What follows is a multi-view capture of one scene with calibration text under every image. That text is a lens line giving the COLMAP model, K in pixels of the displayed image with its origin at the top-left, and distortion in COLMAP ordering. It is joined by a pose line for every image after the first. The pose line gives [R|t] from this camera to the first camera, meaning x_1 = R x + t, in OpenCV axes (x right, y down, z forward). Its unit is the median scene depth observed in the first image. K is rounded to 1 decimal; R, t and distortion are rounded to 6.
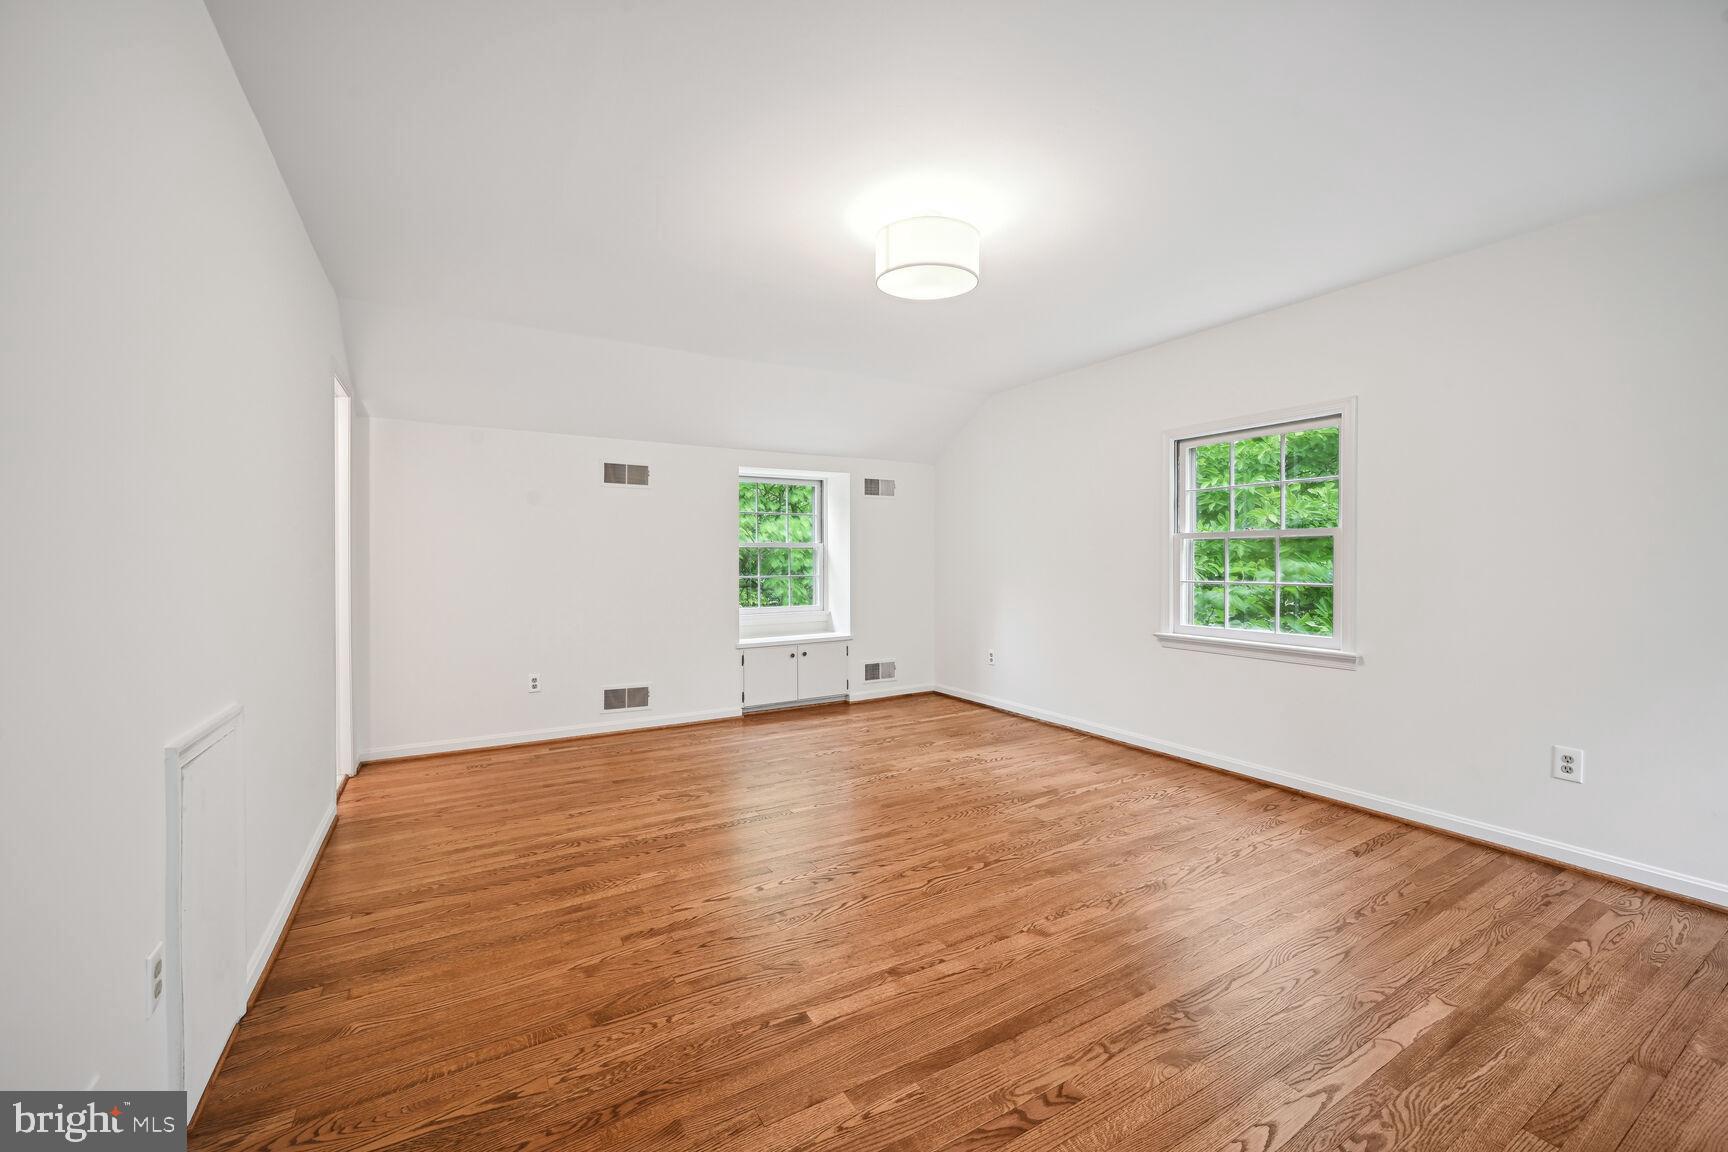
lens RADIAL K [[696.0, 0, 867.8], [0, 696.0, 560.7], [0, 0, 1]] dist [0.001254, 0.000433]
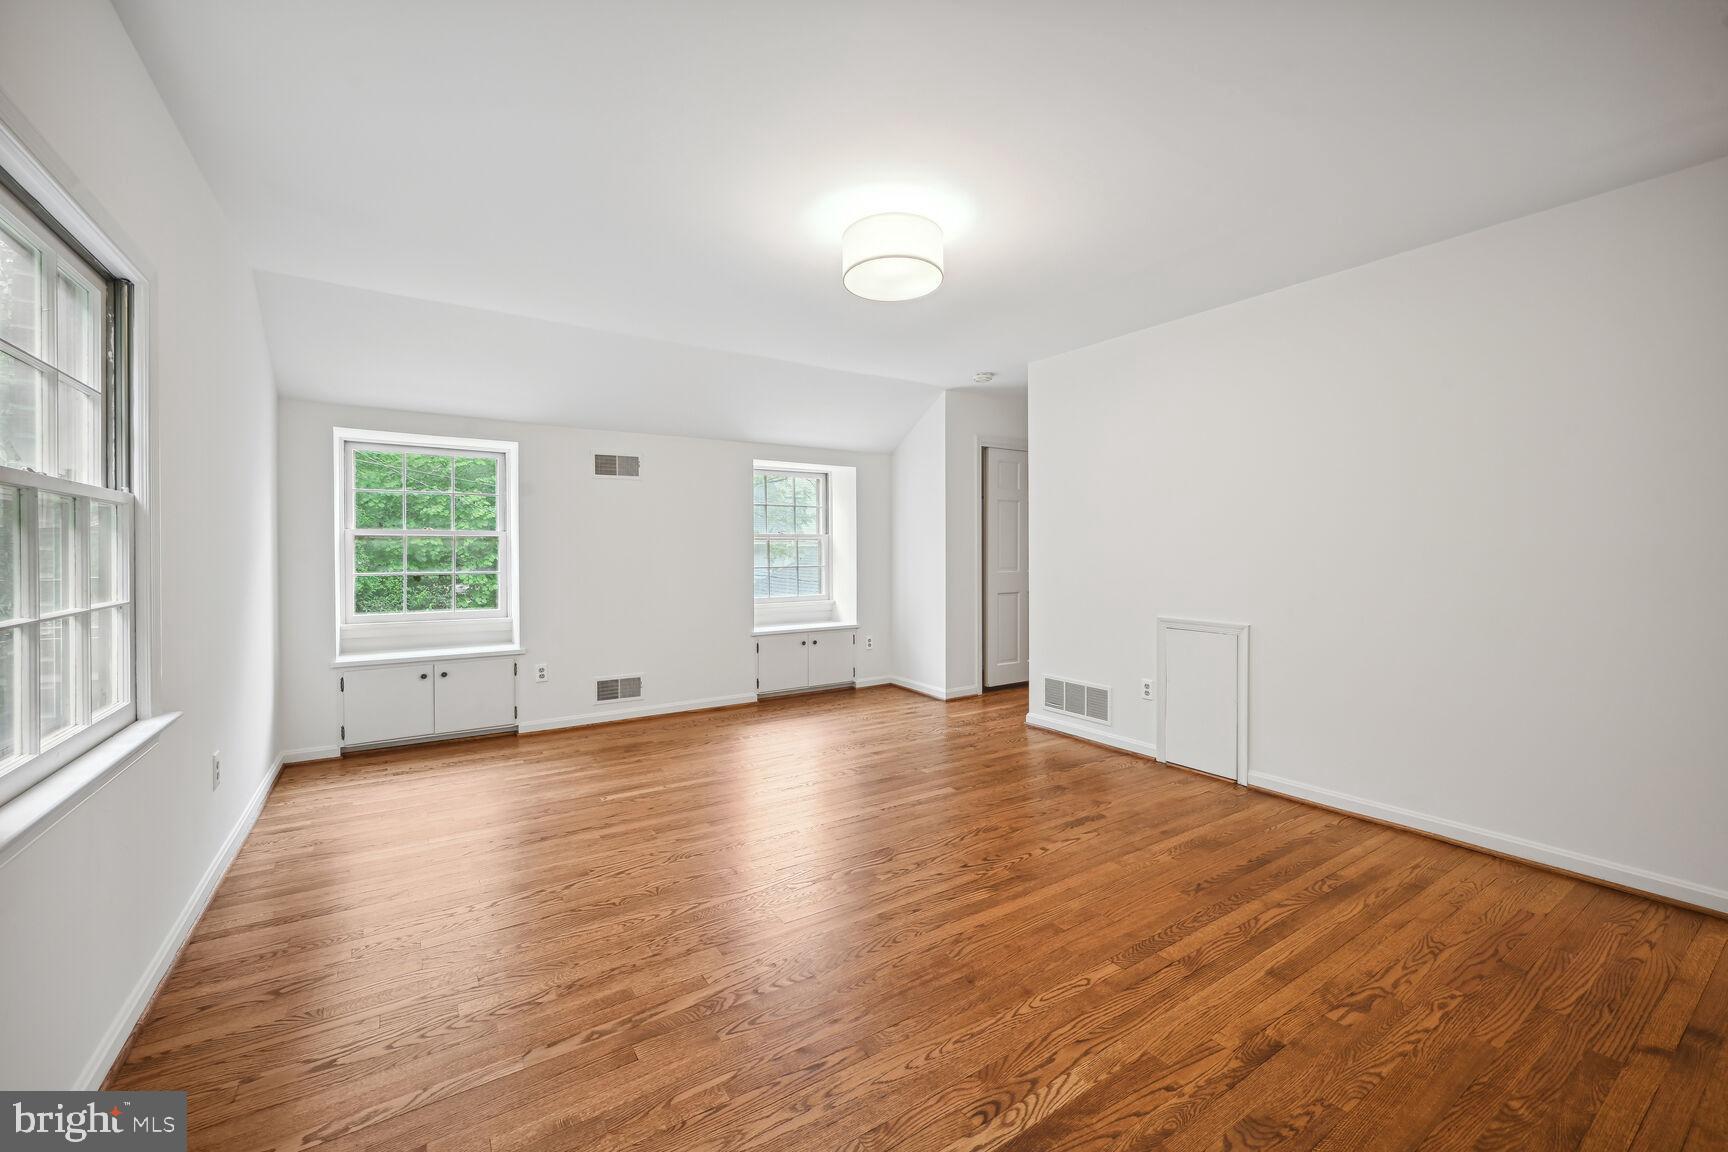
lens RADIAL K [[696.0, 0, 868.2], [0, 696.0, 561.7], [0, 0, 1]] dist [0.001254, 0.000433]
pose [[-0.998760, 0.005422, -0.049494, 0.137262], [0.004621, 0.999857, 0.016288, -0.003356], [0.049575, 0.016039, -0.998642, 1.633522]]
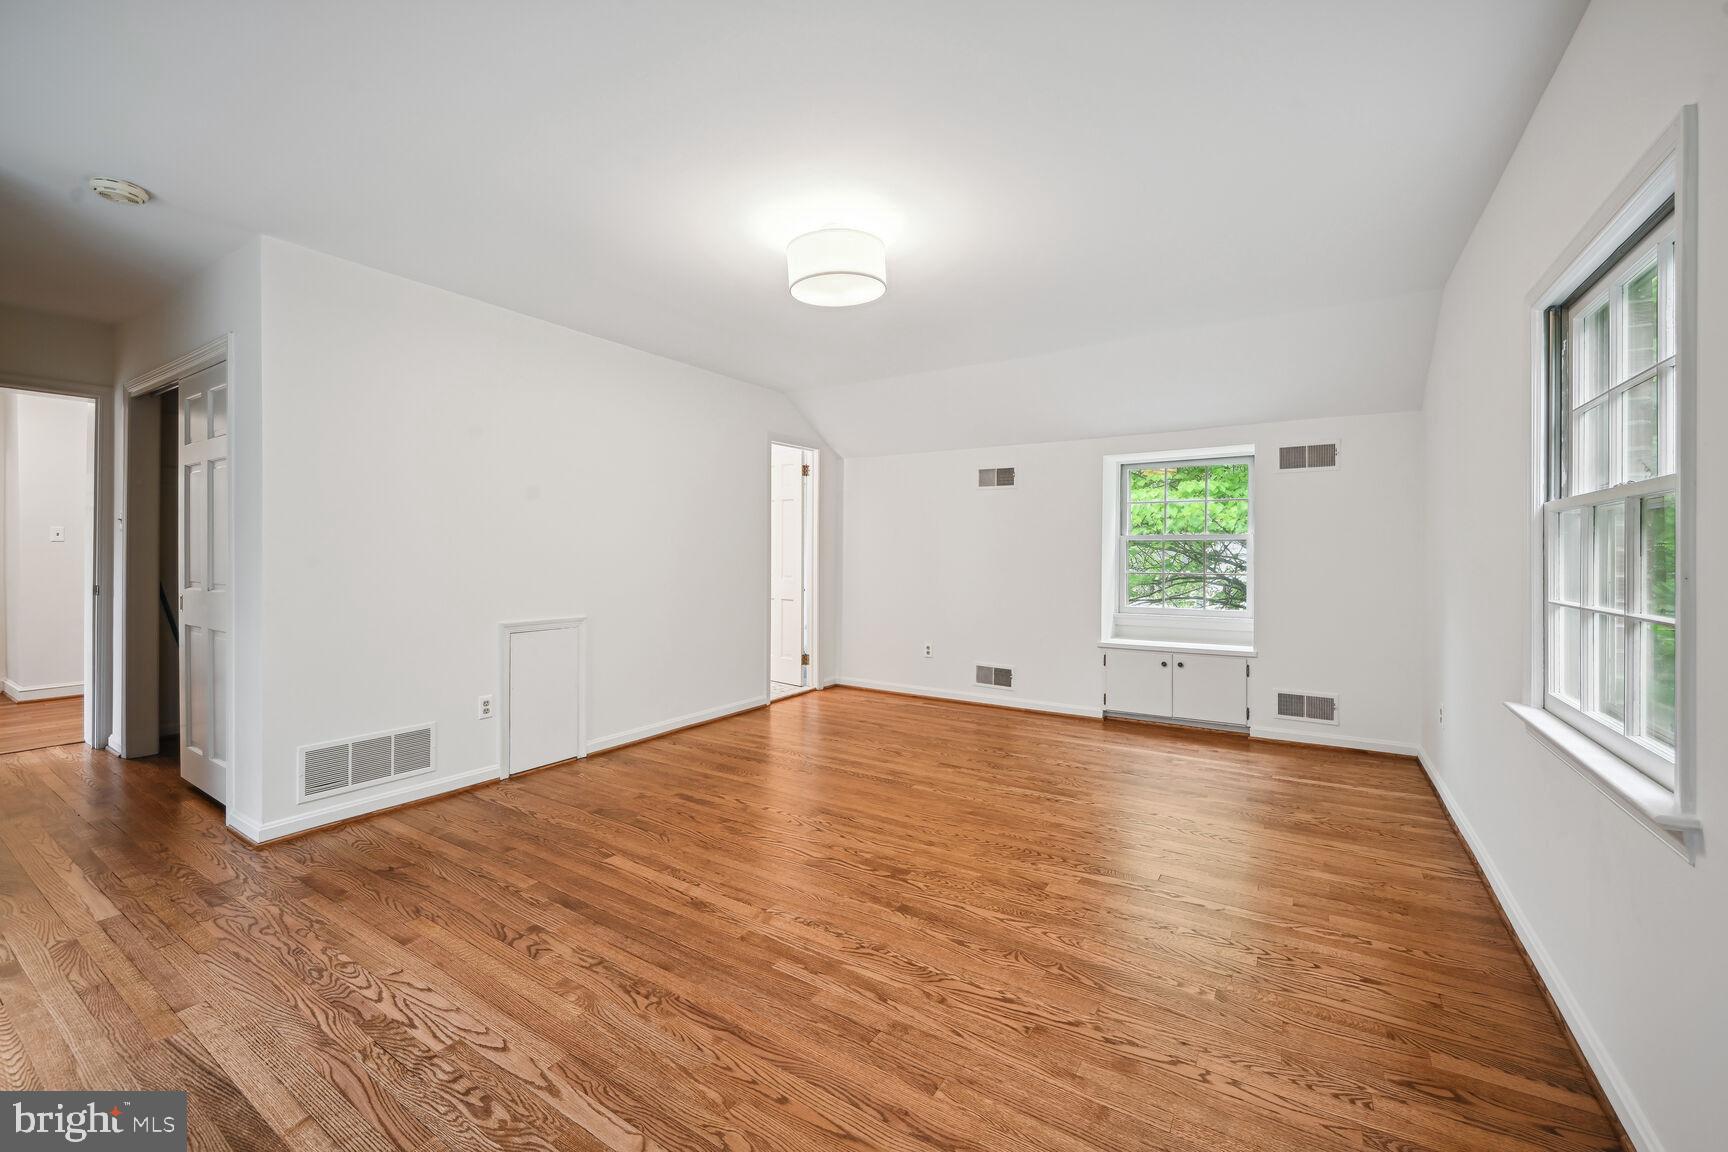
lens RADIAL K [[696.0, 0, 866.4], [0, 696.0, 565.2], [0, 0, 1]] dist [0.001254, 0.000433]
pose [[0.445356, 0.019650, -0.895138, 0.841110], [-0.005799, 0.999801, 0.019062, -0.003657], [0.895335, -0.003298, 0.445381, 0.466095]]
